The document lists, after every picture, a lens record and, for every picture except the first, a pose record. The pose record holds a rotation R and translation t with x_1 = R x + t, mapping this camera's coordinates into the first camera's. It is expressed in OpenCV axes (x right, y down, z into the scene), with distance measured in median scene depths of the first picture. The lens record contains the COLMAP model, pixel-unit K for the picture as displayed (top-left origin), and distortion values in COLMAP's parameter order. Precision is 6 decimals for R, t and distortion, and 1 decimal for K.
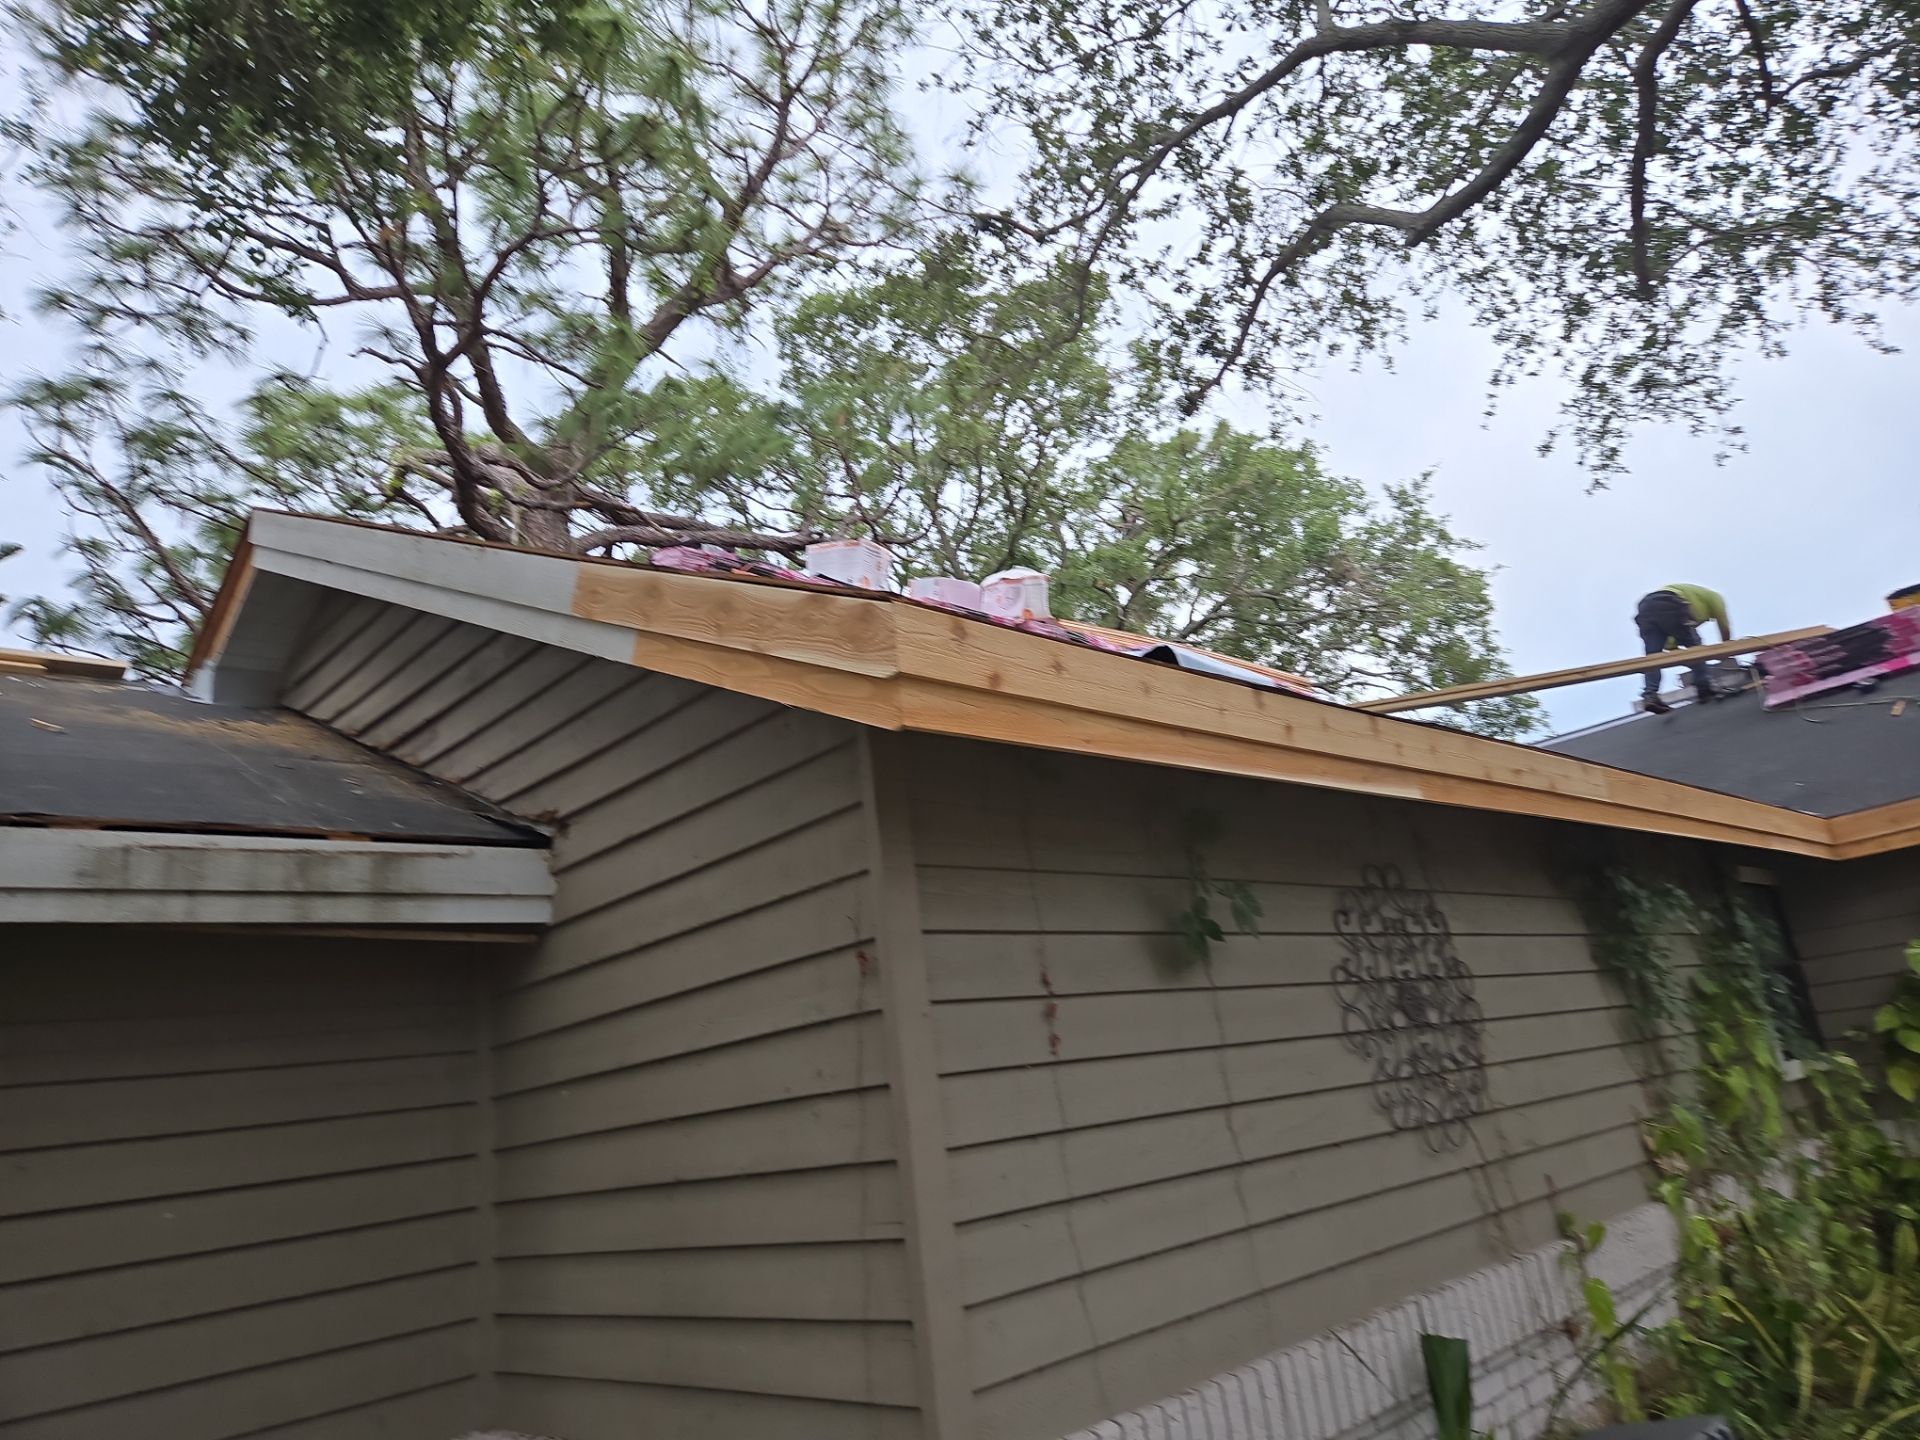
lens RADIAL K [[1256.2, 0, 962.5], [0, 1256.2, 712.7], [0, 0, 1]] dist [0.079338, -0.064778]
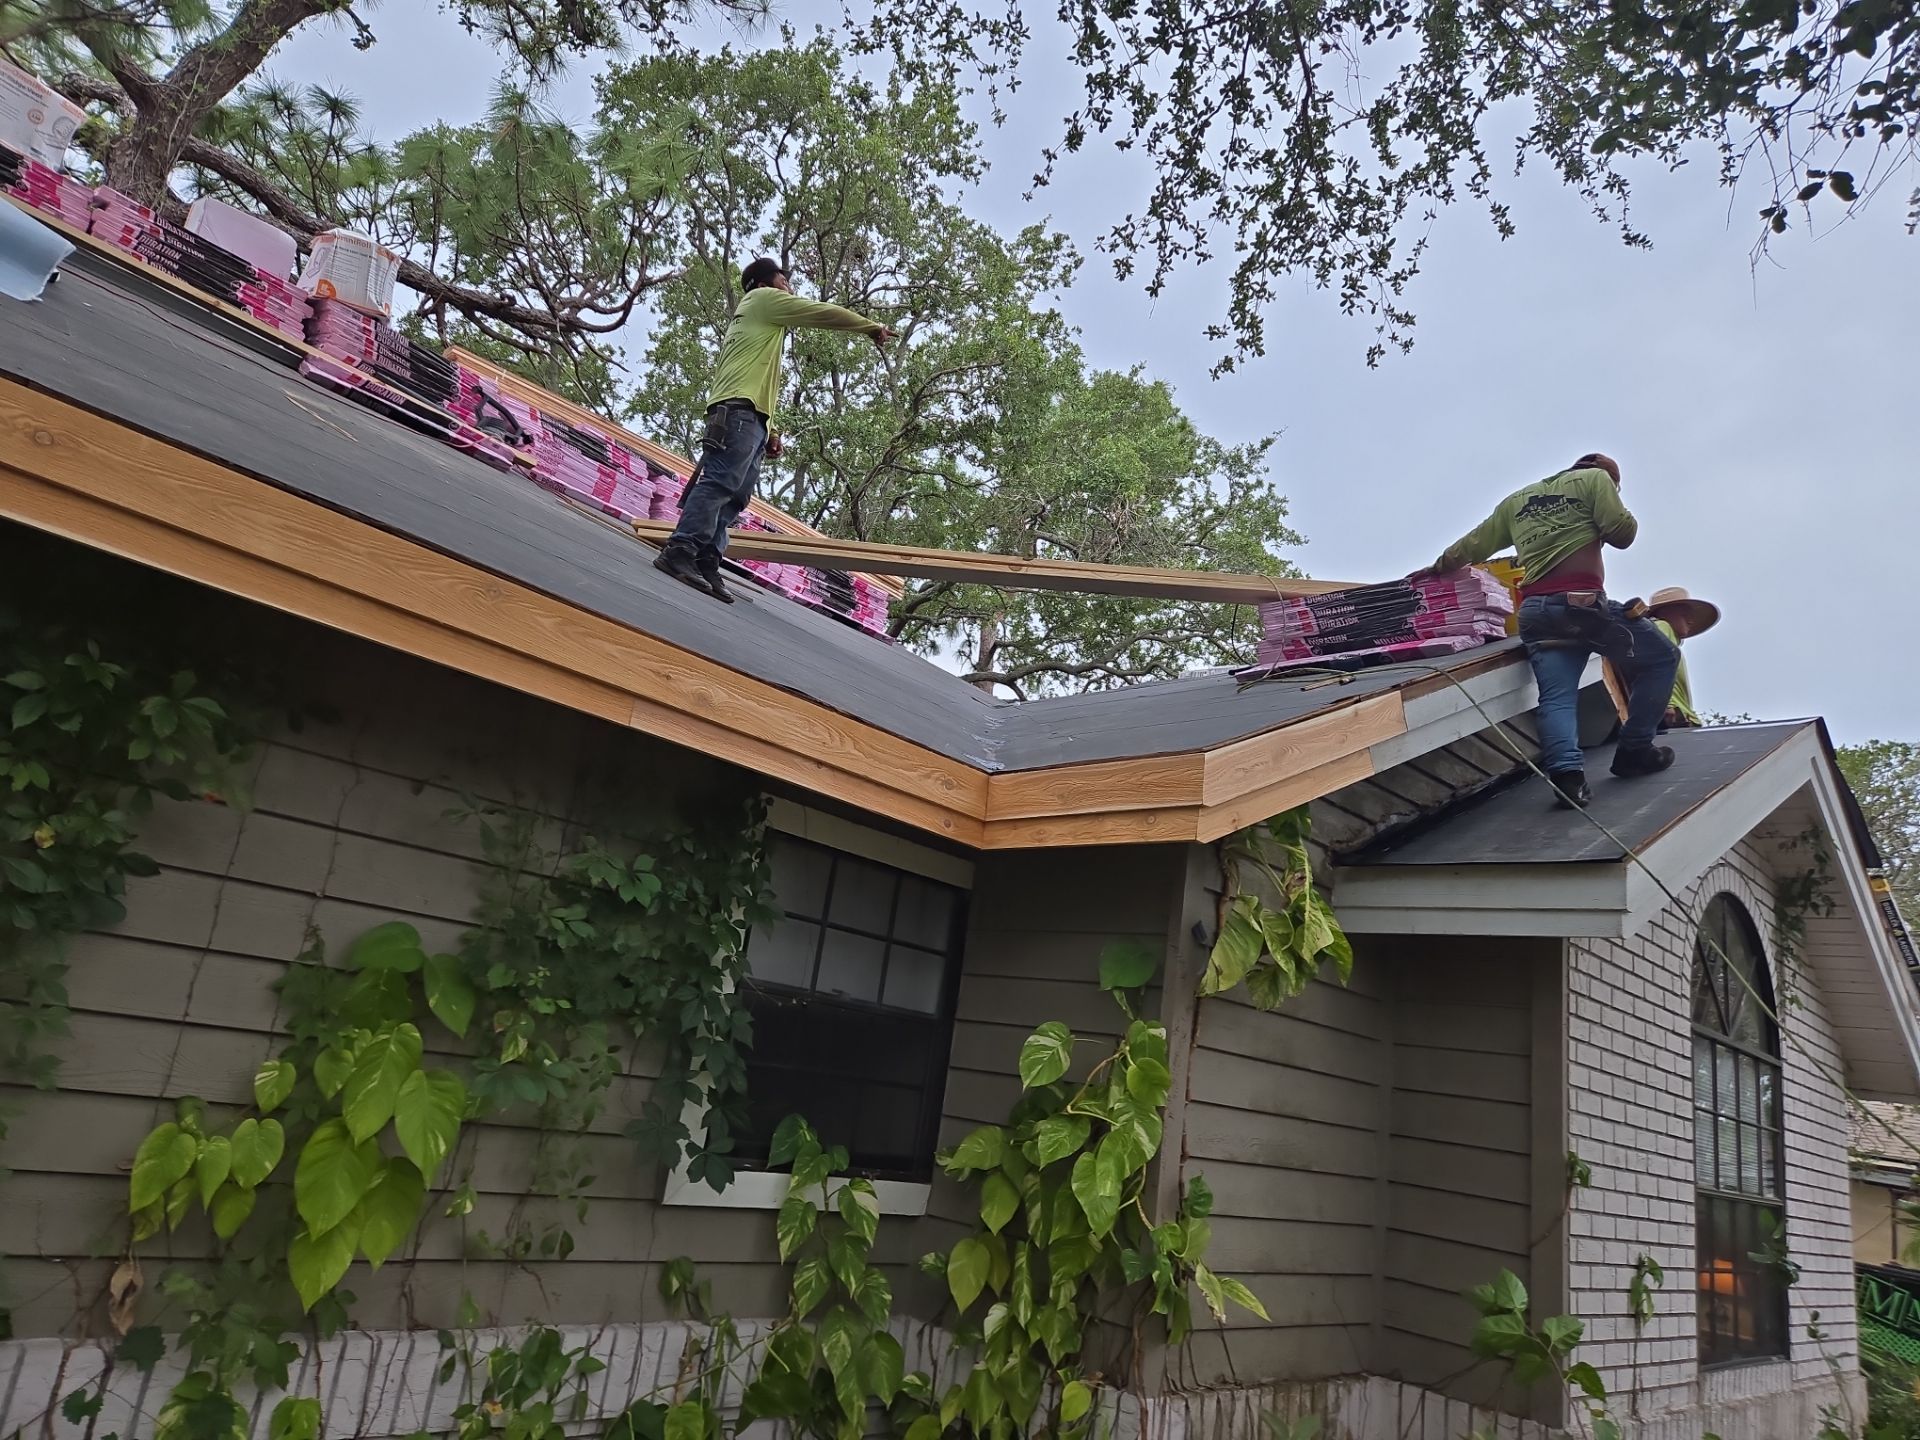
lens RADIAL K [[1256.2, 0, 962.5], [0, 1256.2, 712.7], [0, 0, 1]] dist [0.079338, -0.064778]
pose [[0.960930, 0.274934, -0.032012, 1.168451], [-0.274366, 0.961395, 0.021043, 0.084550], [0.036561, -0.011438, 0.999266, 0.792229]]
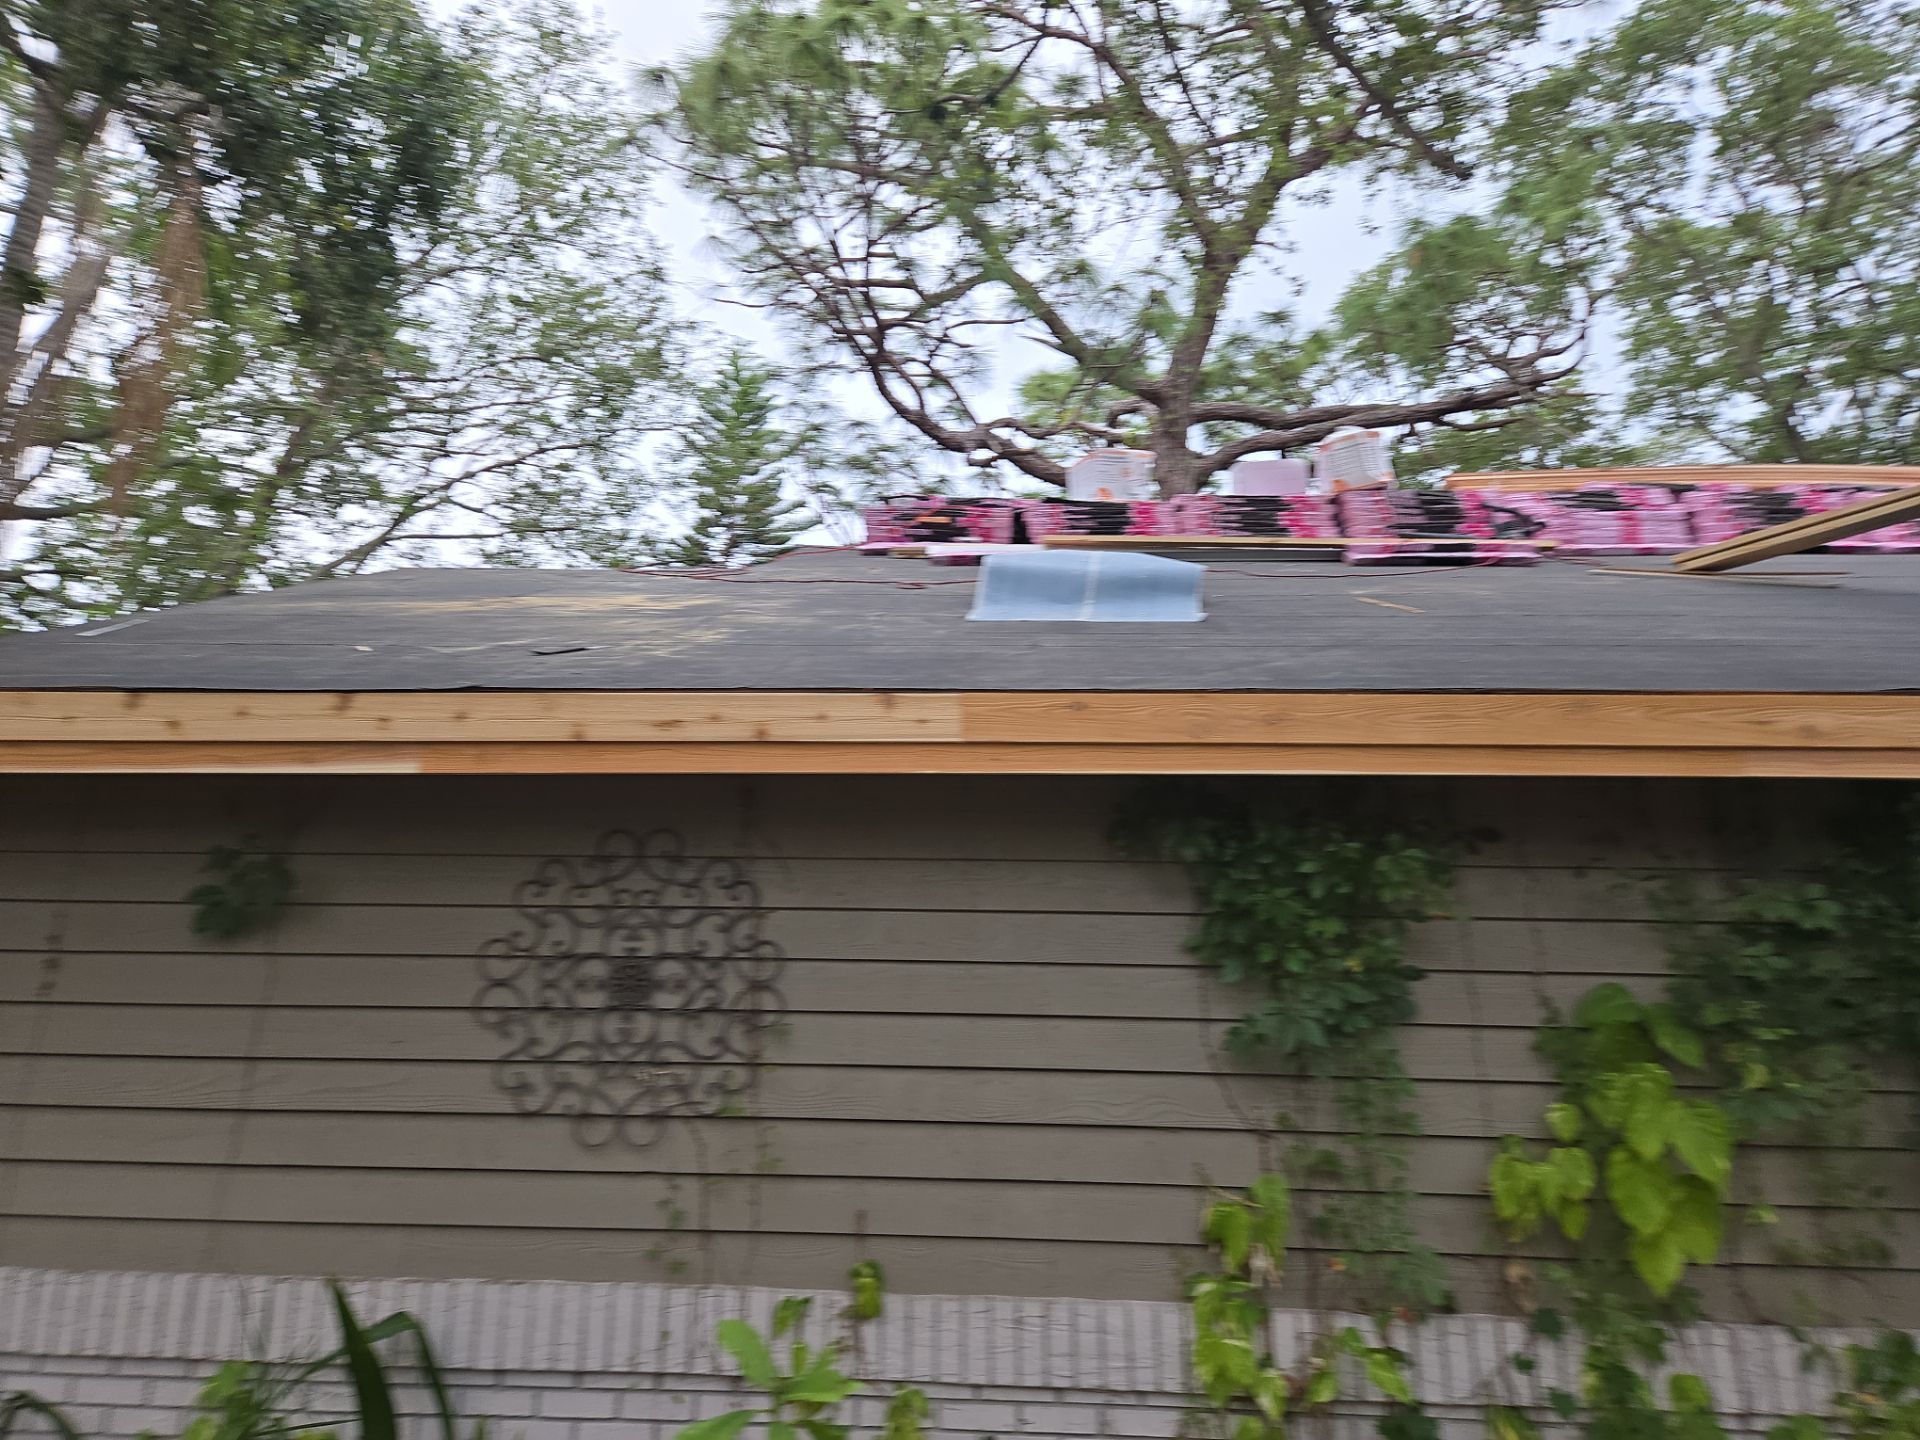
lens RADIAL K [[1256.2, 0, 962.5], [0, 1256.2, 712.7], [0, 0, 1]] dist [0.079338, -0.064778]
pose [[0.672054, -0.053983, -0.738532, 1.230005], [0.117682, 0.992450, 0.034546, 0.035860], [0.731091, -0.110128, 0.673333, 0.610633]]
